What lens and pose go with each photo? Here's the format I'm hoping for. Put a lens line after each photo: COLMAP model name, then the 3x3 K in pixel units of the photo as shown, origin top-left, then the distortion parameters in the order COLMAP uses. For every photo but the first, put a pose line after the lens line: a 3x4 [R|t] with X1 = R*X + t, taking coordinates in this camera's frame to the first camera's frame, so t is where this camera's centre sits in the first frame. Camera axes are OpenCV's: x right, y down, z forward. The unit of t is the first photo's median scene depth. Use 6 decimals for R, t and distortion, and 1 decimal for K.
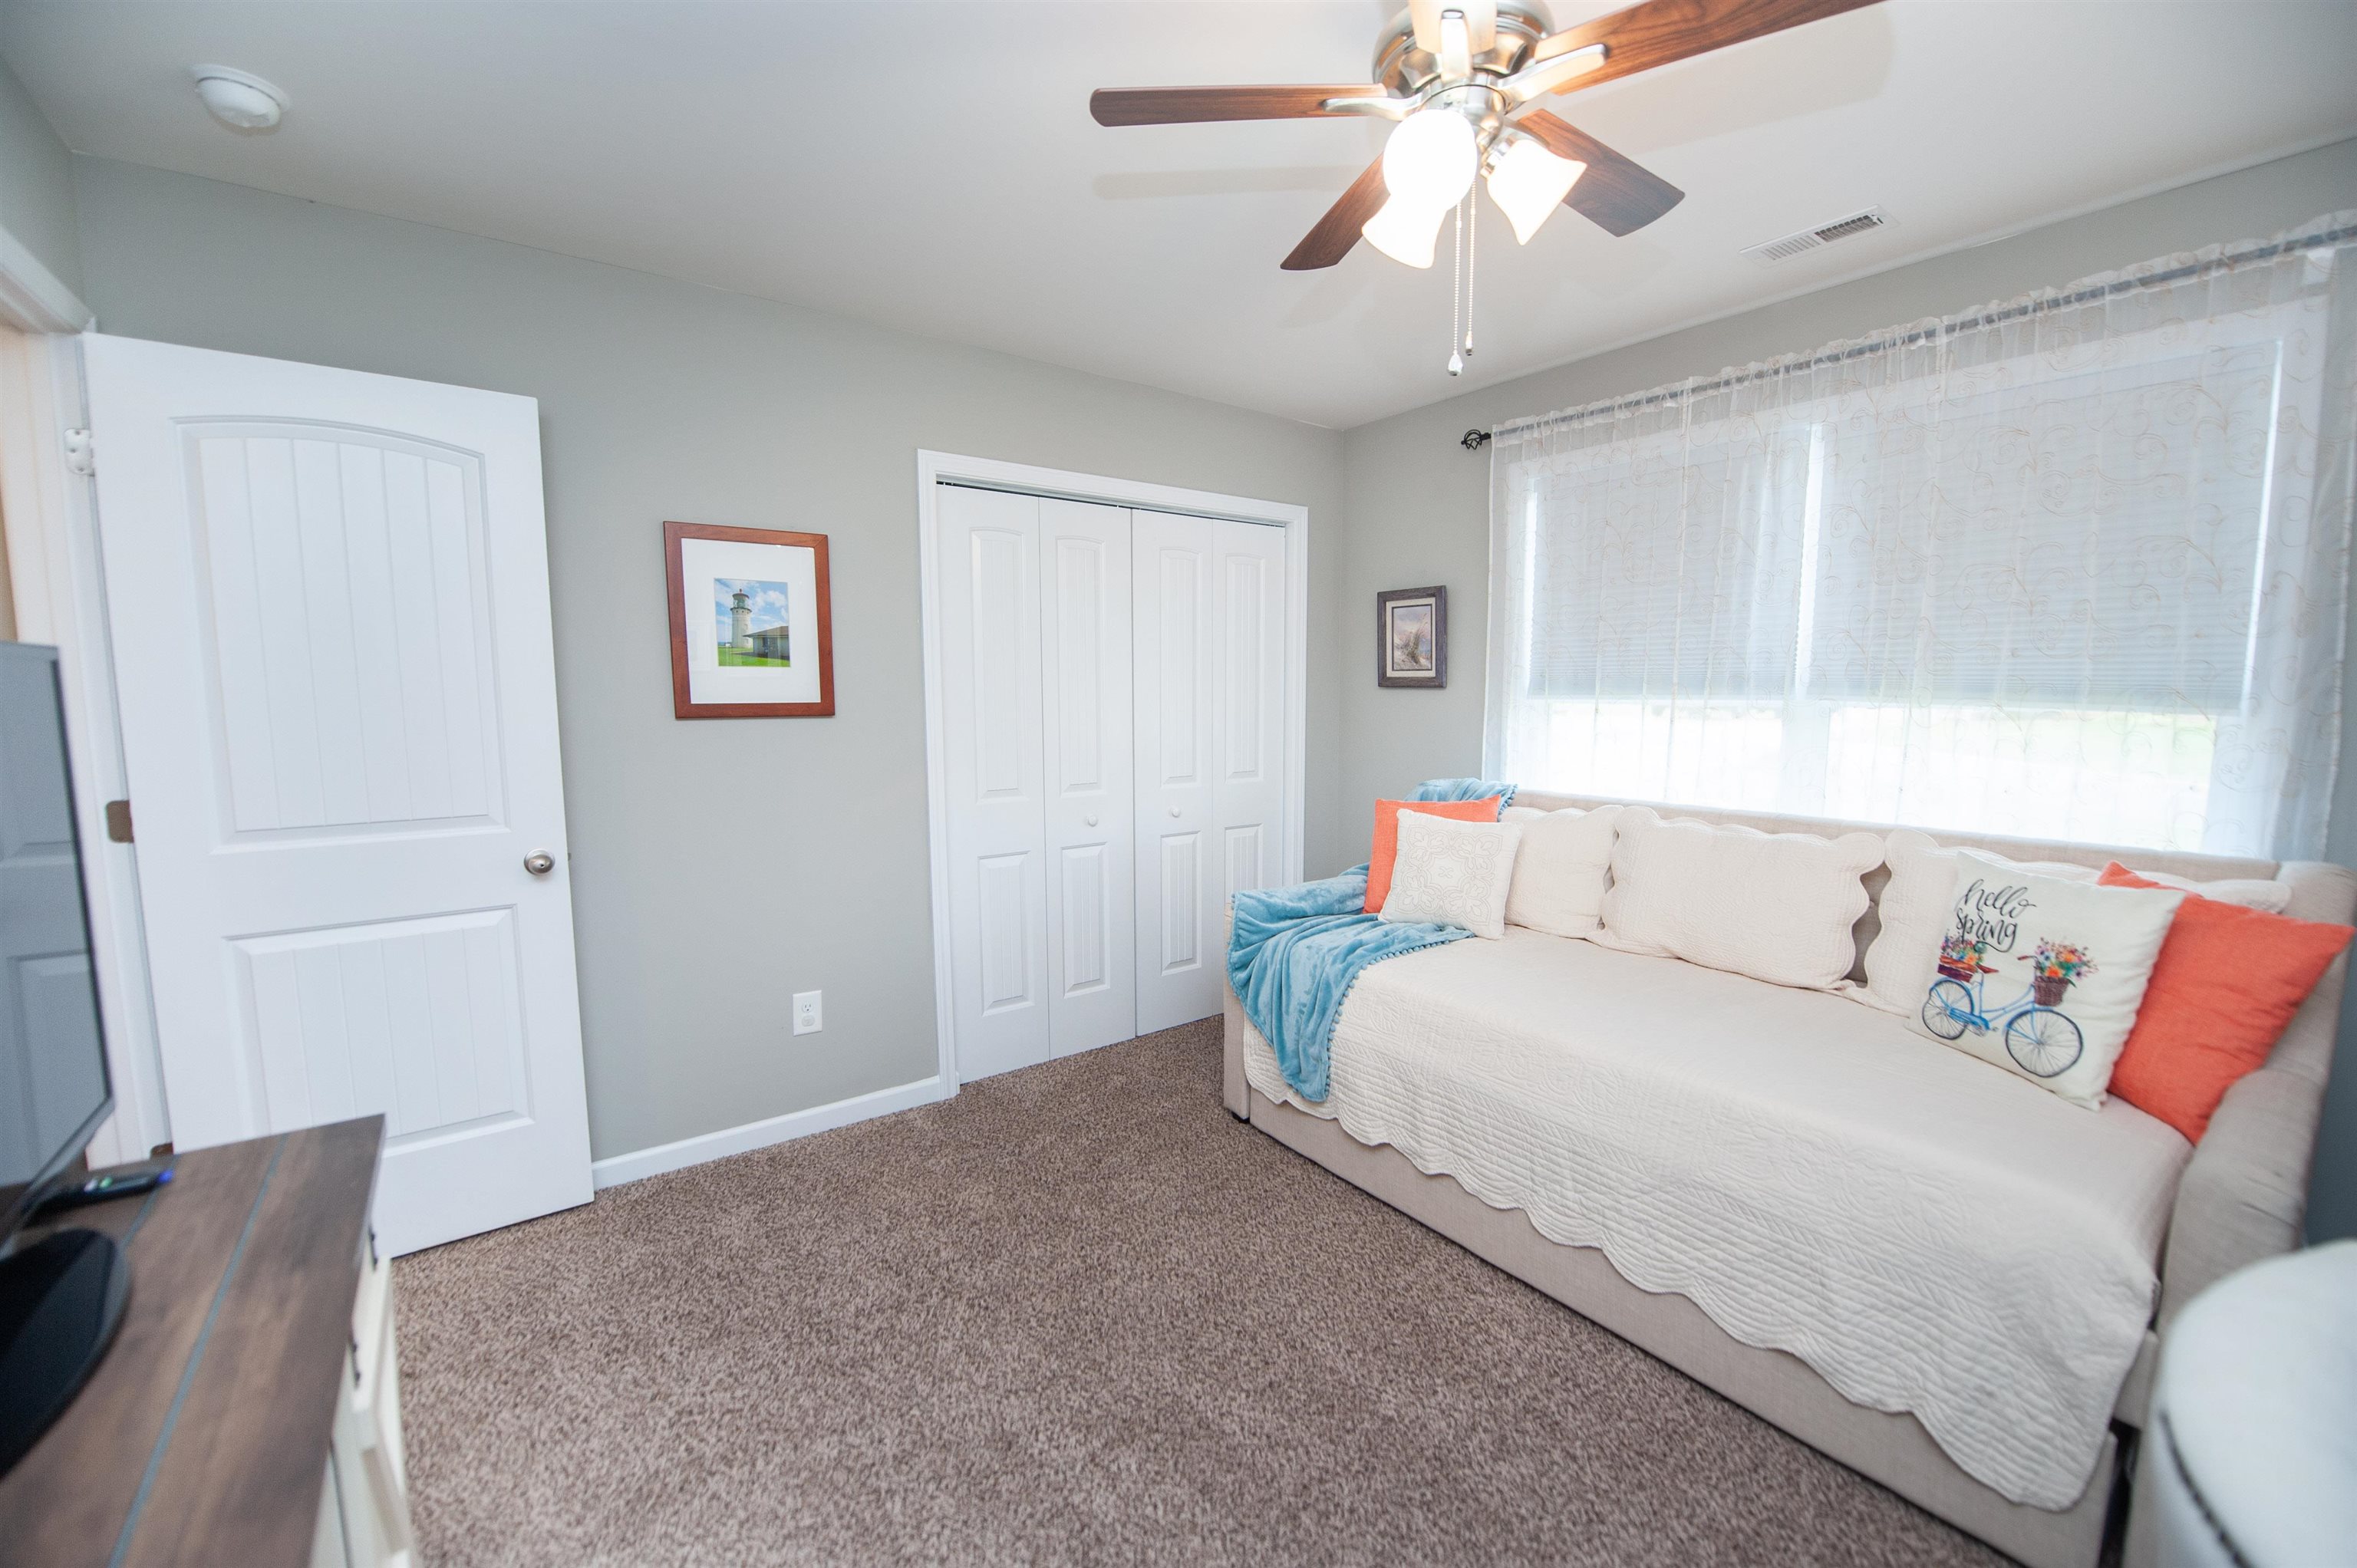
lens RADIAL K [[949.6, 0, 1184.1], [0, 949.6, 794.3], [0, 0, 1]] dist [-0.013871, -0.004126]
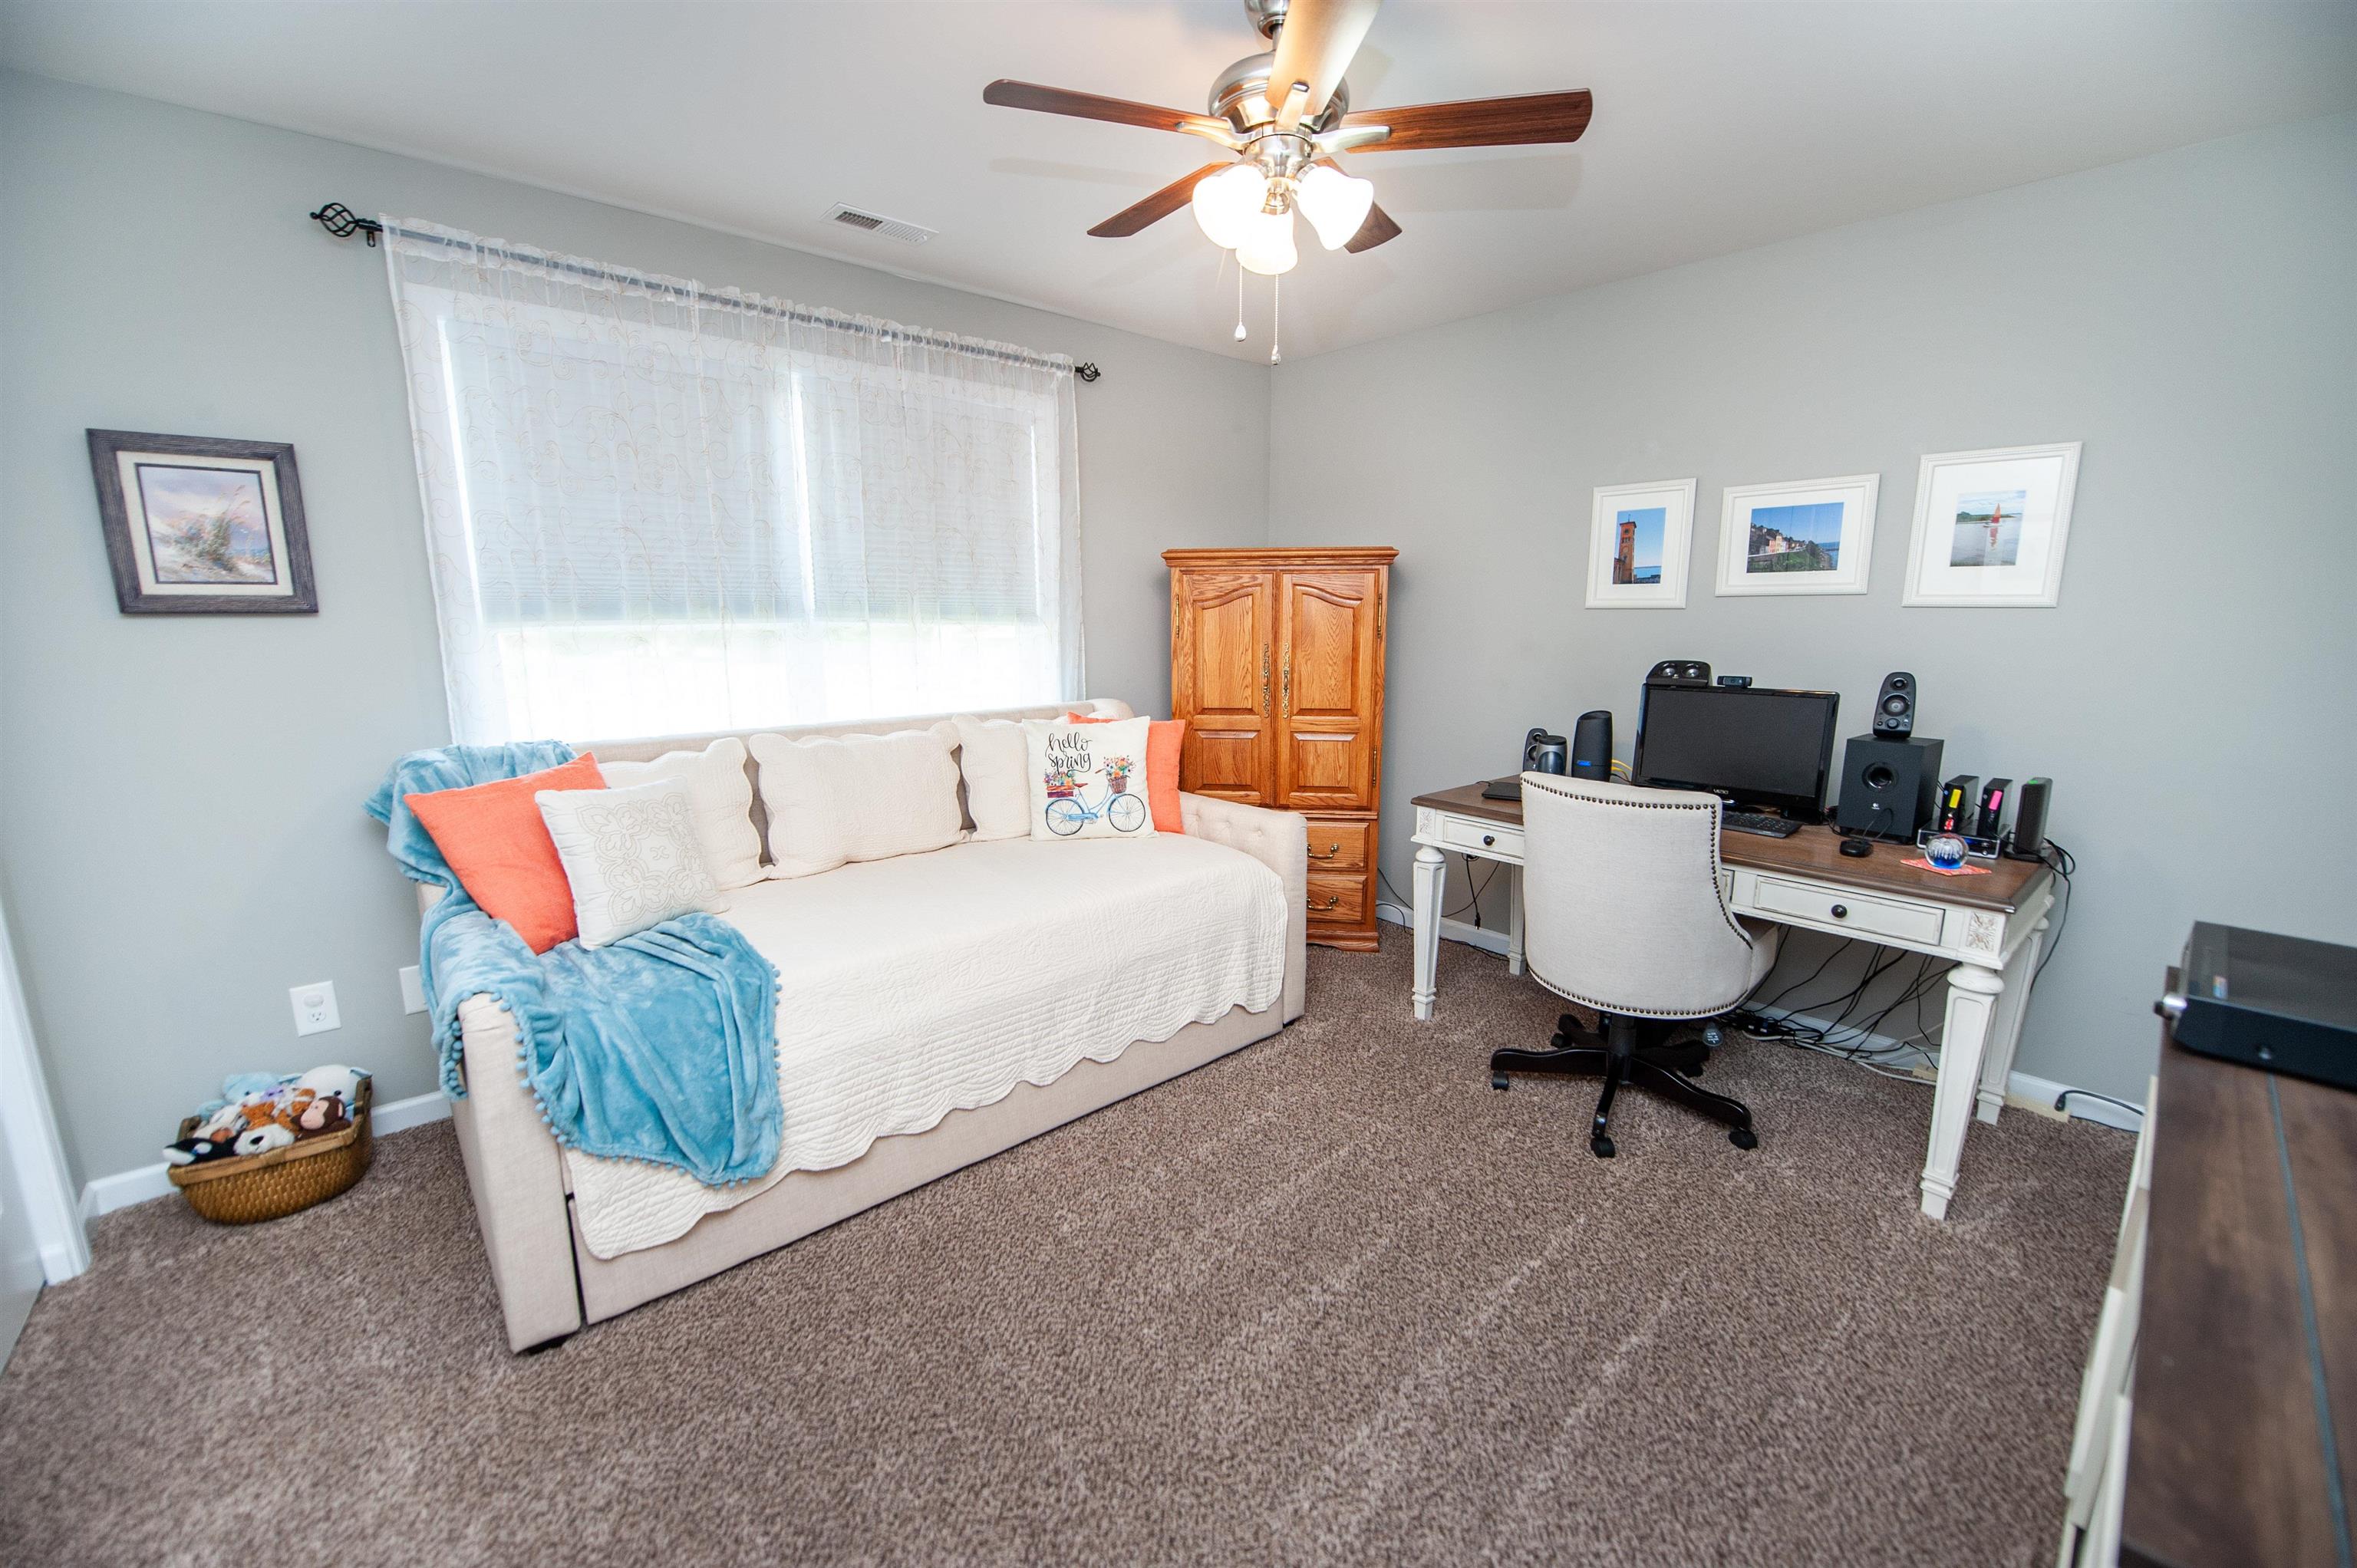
lens RADIAL K [[949.6, 0, 1184.1], [0, 949.6, 794.3], [0, 0, 1]] dist [-0.013871, -0.004126]
pose [[-0.109599, -0.188610, 0.975917, -0.545981], [0.109220, 0.973601, 0.200428, -0.076415], [-0.987957, 0.128557, -0.086105, 0.673757]]
